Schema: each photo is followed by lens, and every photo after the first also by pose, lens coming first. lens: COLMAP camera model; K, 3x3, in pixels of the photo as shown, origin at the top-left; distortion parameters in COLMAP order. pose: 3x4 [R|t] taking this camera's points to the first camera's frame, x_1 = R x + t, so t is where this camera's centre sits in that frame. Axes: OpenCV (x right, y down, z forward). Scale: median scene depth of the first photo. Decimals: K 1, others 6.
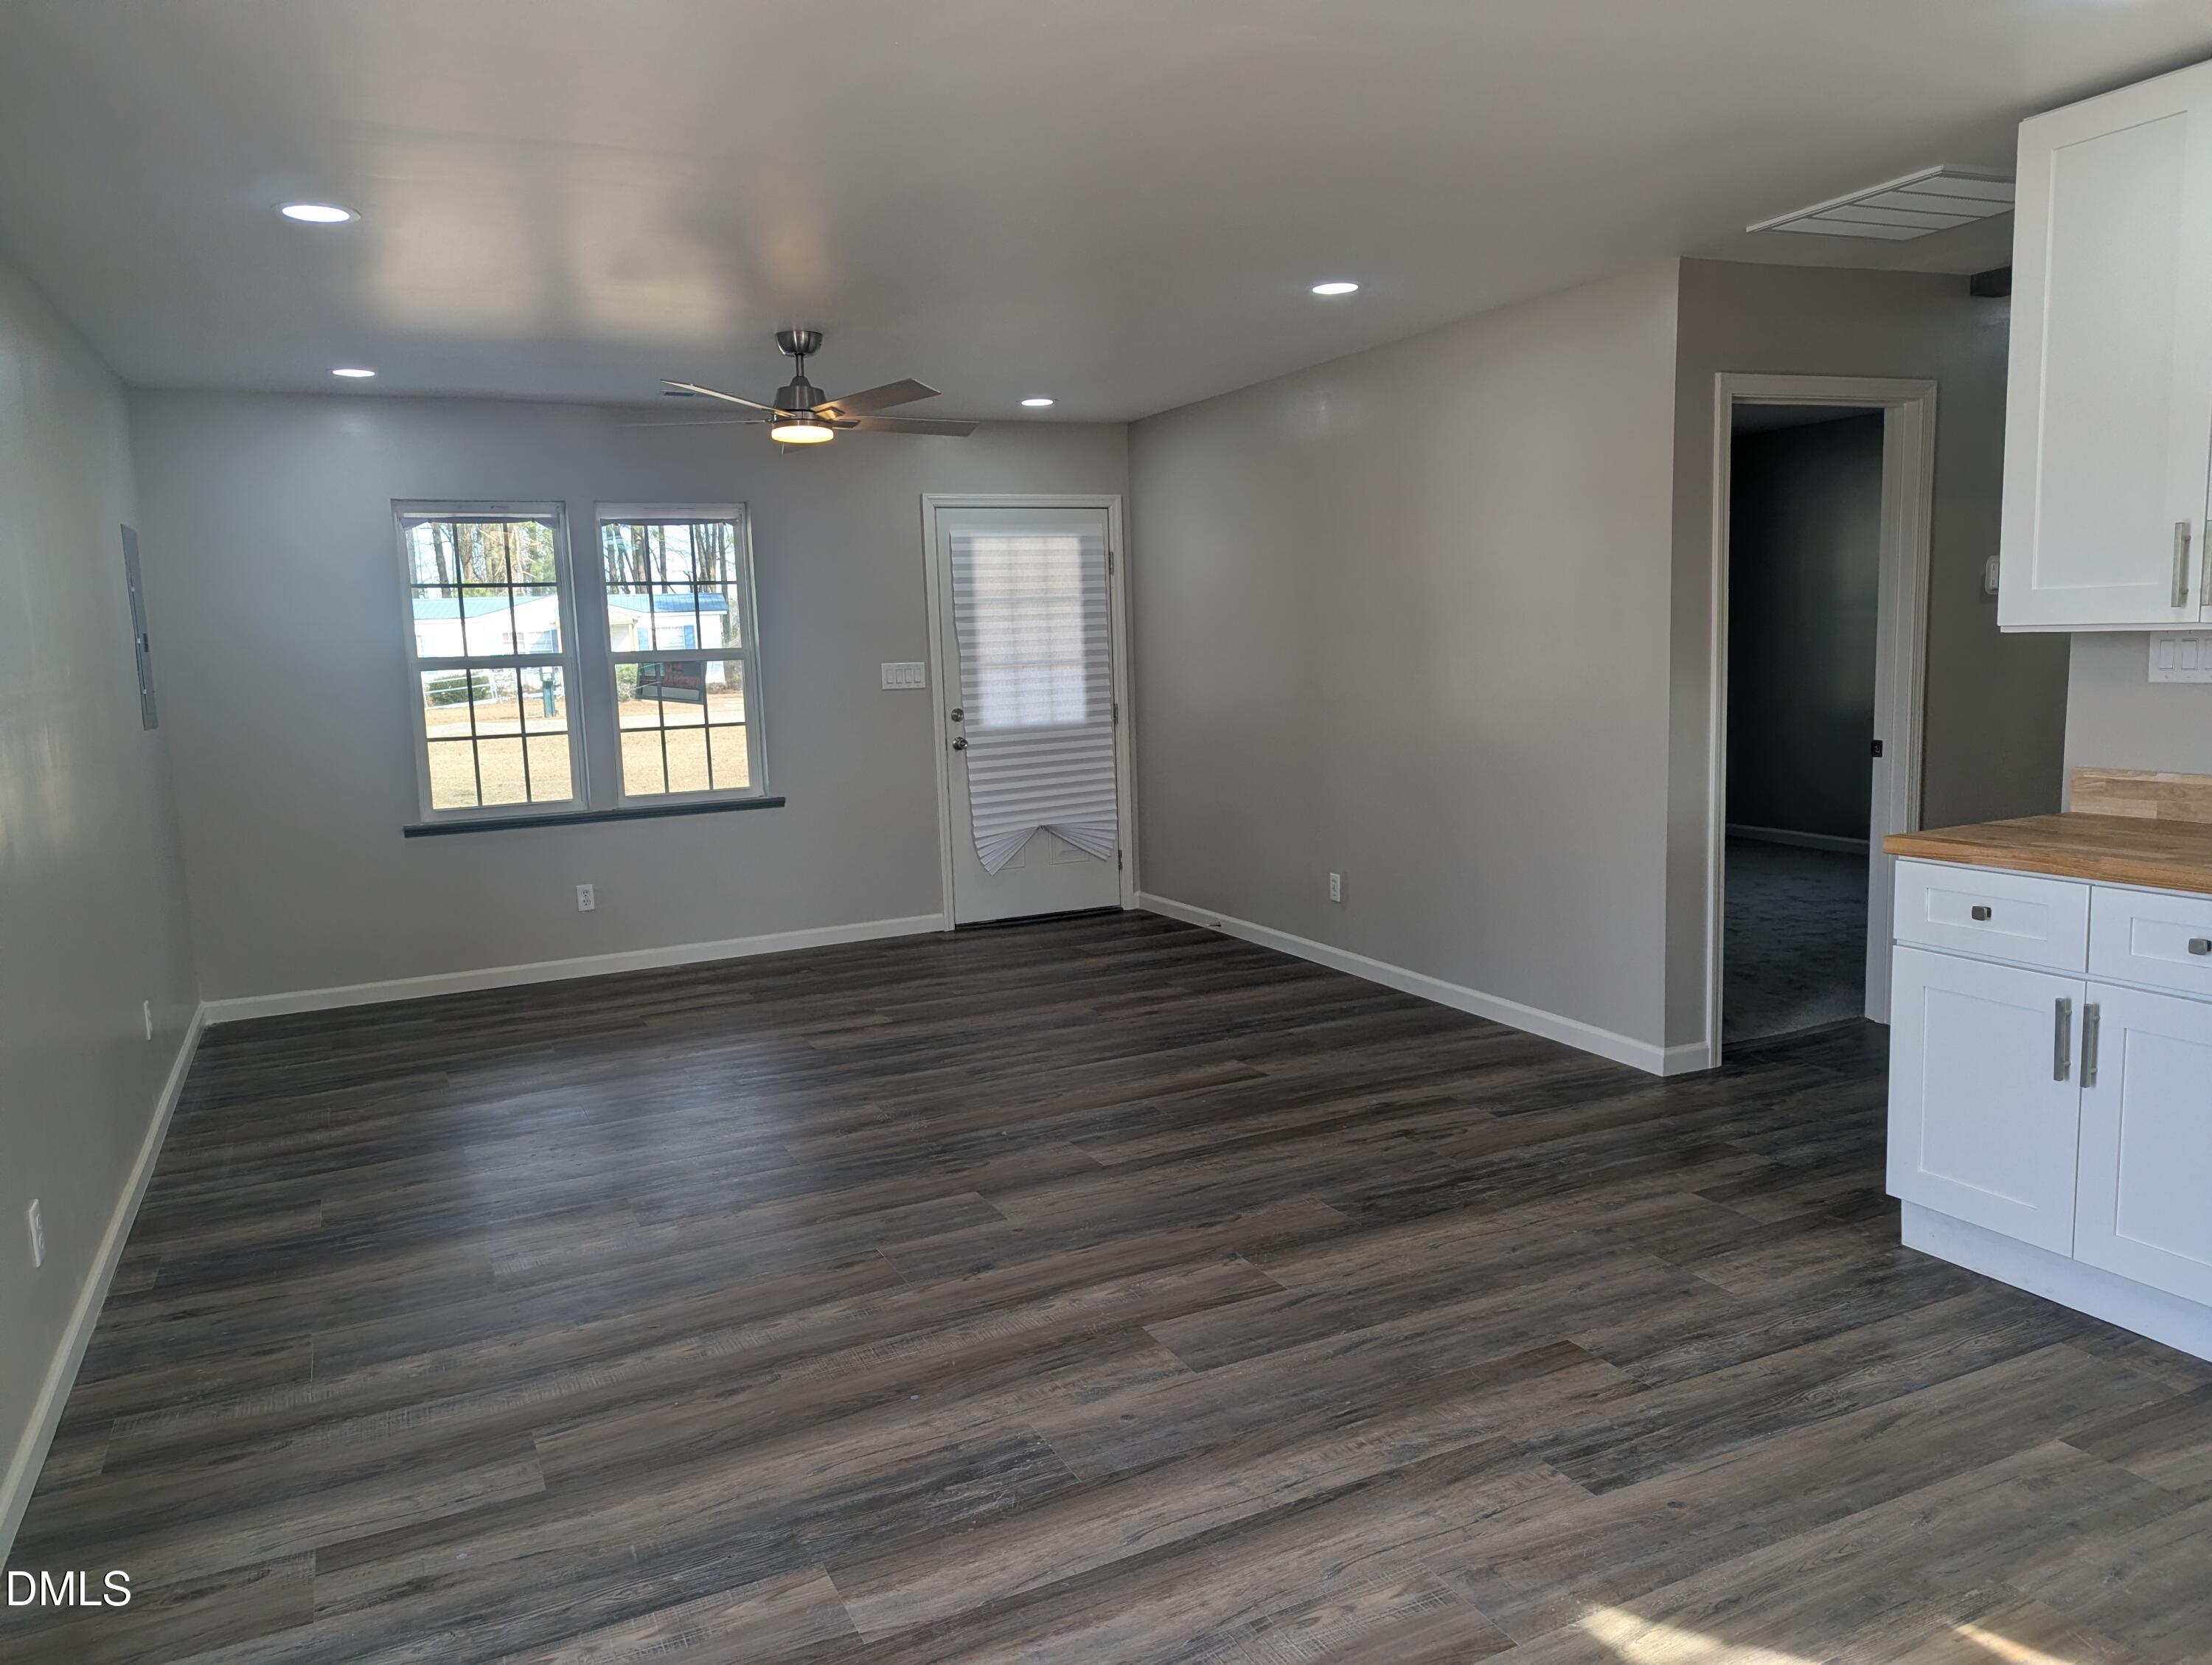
lens RADIAL K [[1566.2, 0, 1104.6], [0, 1566.2, 831.3], [0, 0, 1]] dist [0.048738, -0.018138]
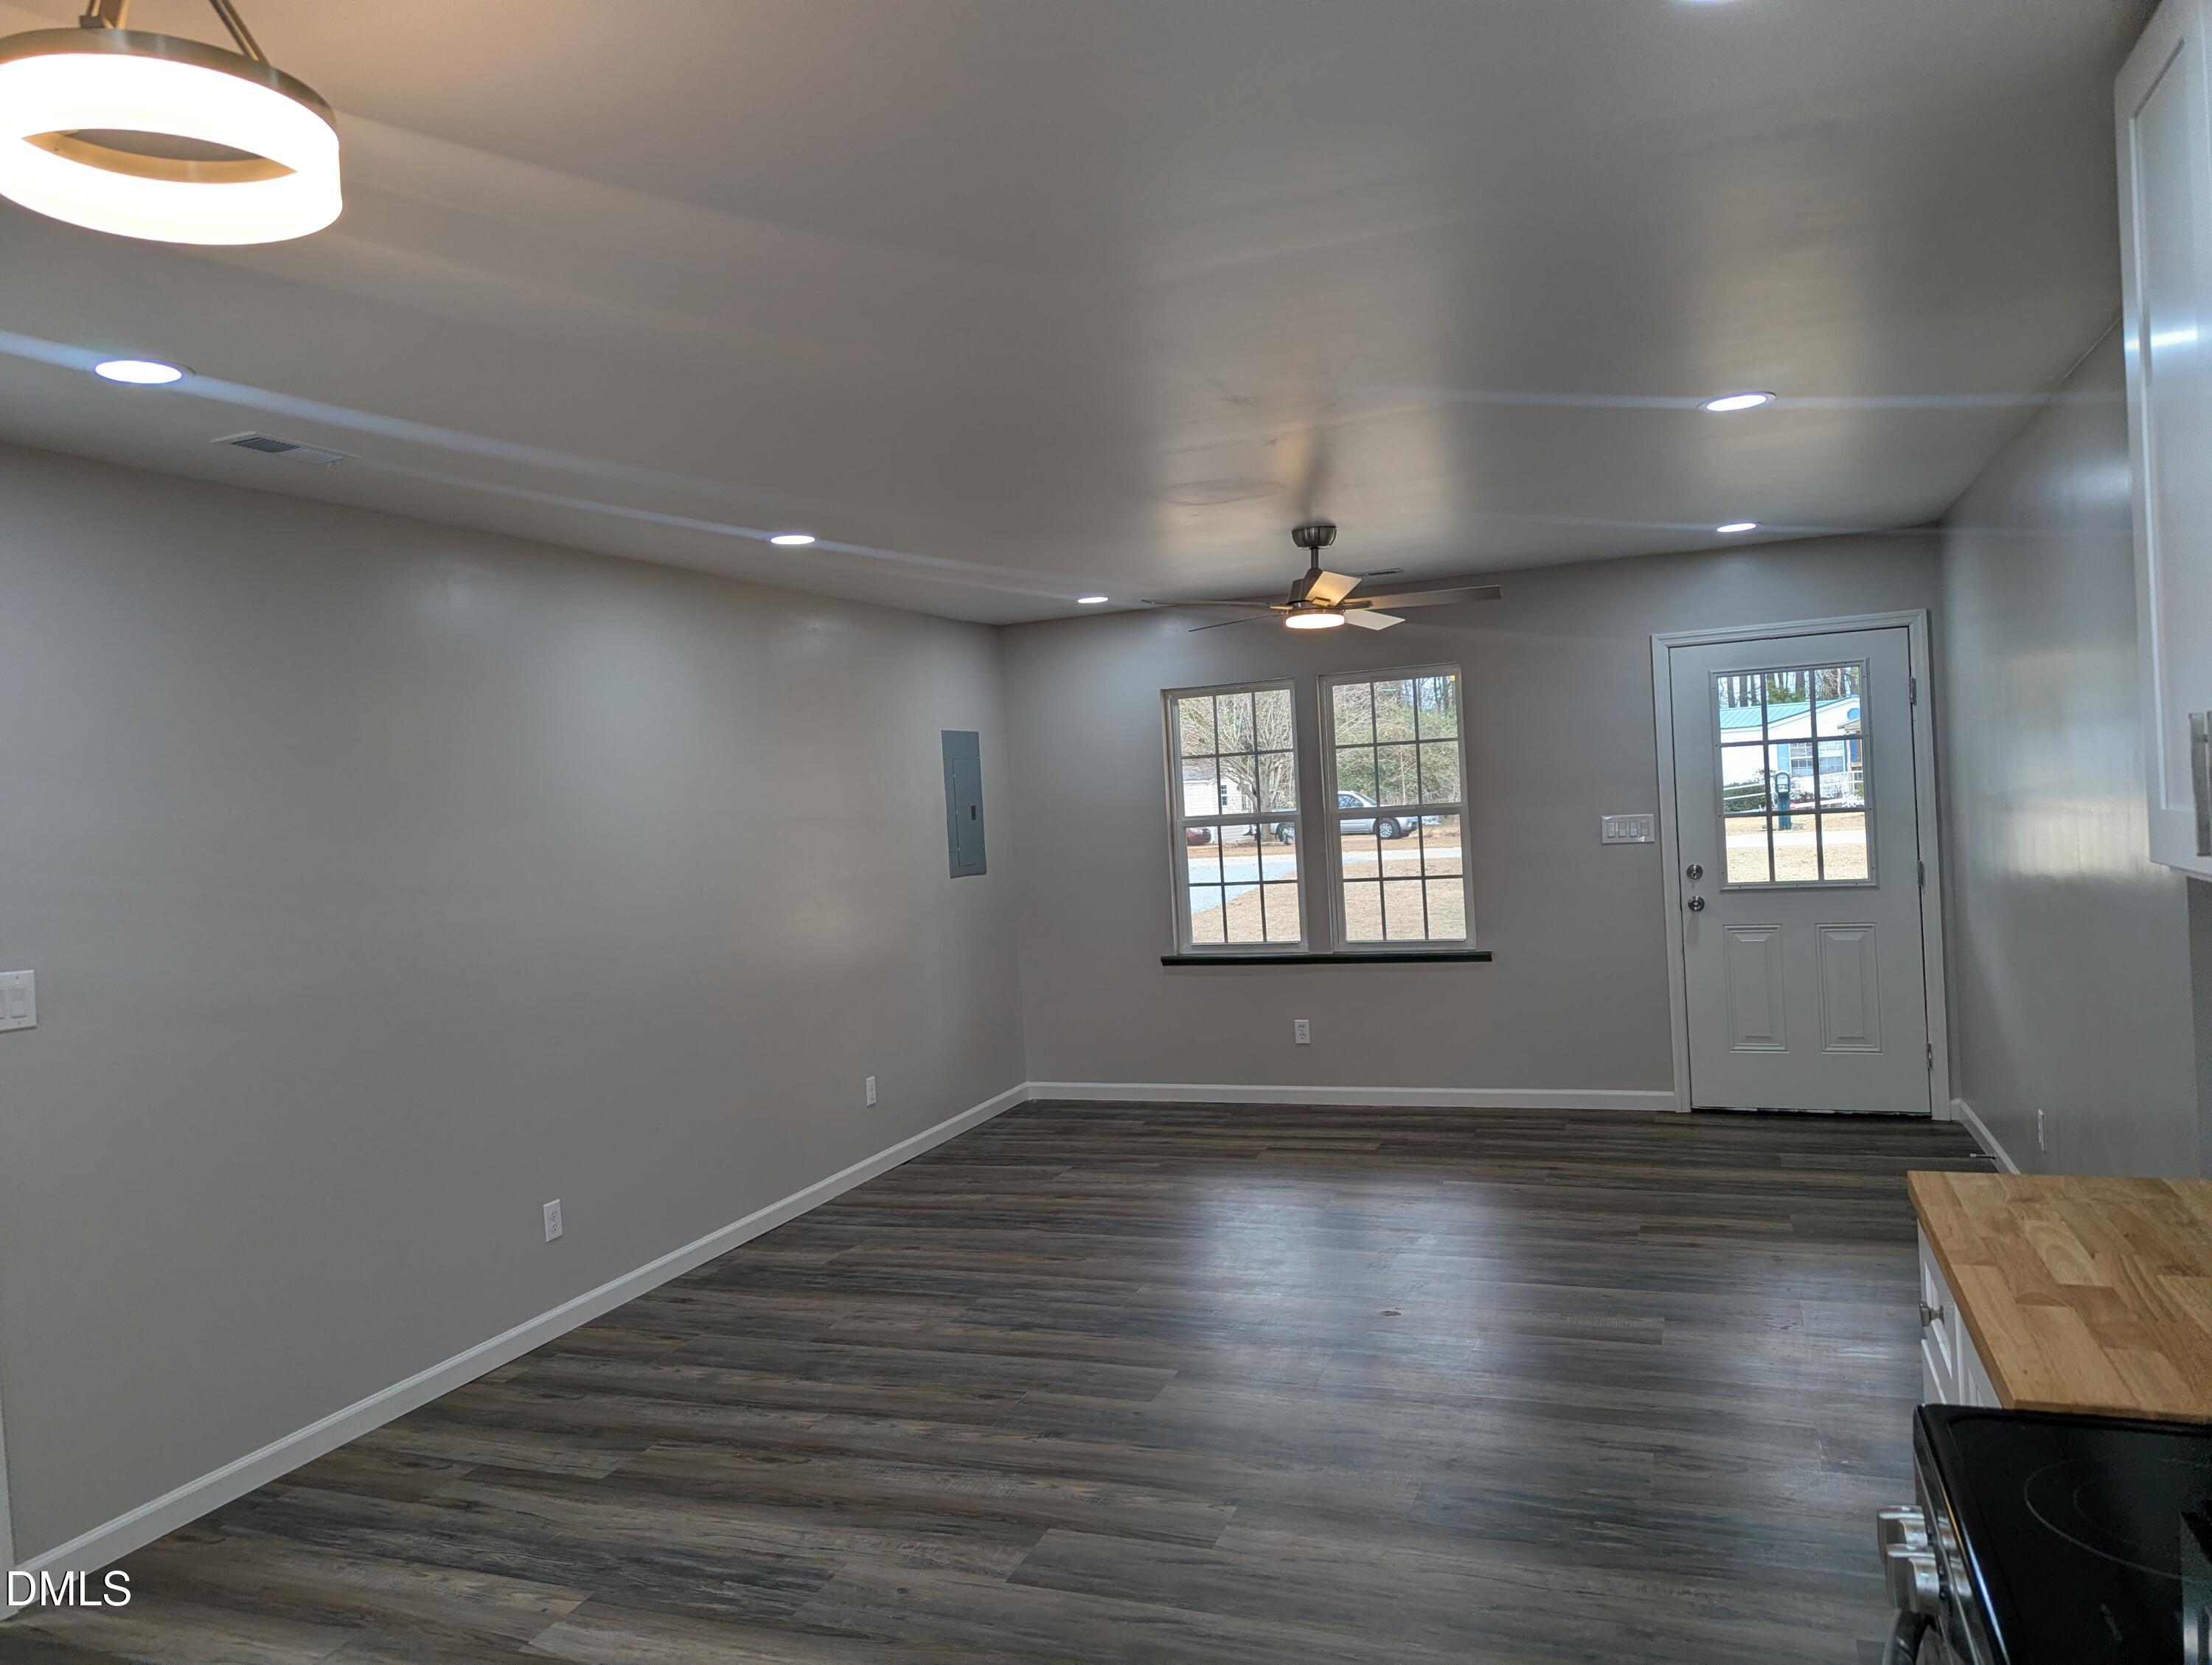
lens RADIAL K [[1566.2, 0, 1056.0], [0, 1566.2, 829.5], [0, 0, 1]] dist [0.048738, -0.018138]
pose [[0.669892, 0.010929, -0.742378, 0.479463], [-0.059509, 0.997465, -0.039014, -0.060153], [0.740070, 0.070313, 0.668844, 0.173687]]
